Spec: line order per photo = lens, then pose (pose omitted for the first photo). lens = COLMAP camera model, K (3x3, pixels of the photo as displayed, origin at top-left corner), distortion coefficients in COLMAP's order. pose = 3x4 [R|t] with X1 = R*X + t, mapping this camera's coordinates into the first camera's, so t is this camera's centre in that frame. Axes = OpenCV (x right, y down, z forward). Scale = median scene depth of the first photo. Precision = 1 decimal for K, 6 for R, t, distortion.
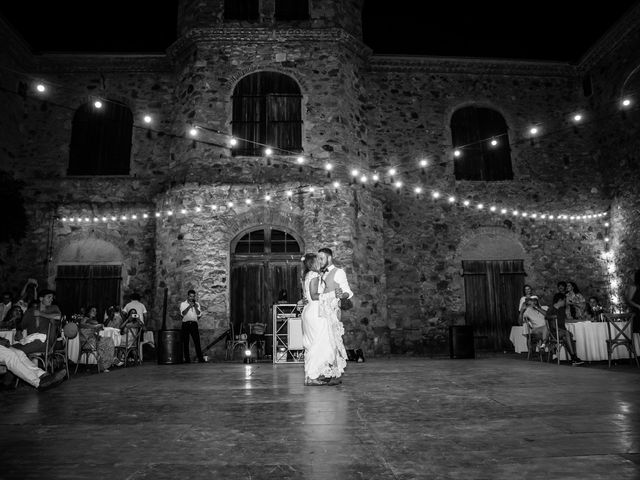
lens RADIAL K [[494.6, 0, 320.0], [0, 494.6, 240.0], [0, 0, 1]] dist [-0.078300, 0.004277]
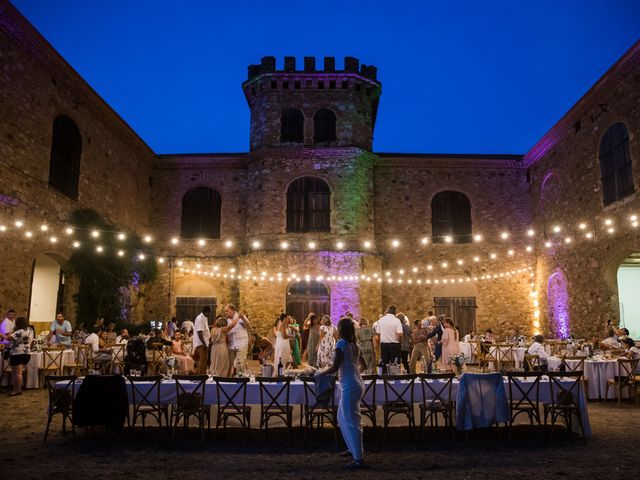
lens RADIAL K [[514.2, 0, 335.2], [0, 514.2, 252.4], [0, 0, 1]] dist [-0.100251, 0.005946]
pose [[0.998180, 0.009791, -0.059501, 0.074358], [-0.007610, 0.999295, 0.036763, -0.156500], [0.059819, -0.036243, 0.997551, -0.618237]]
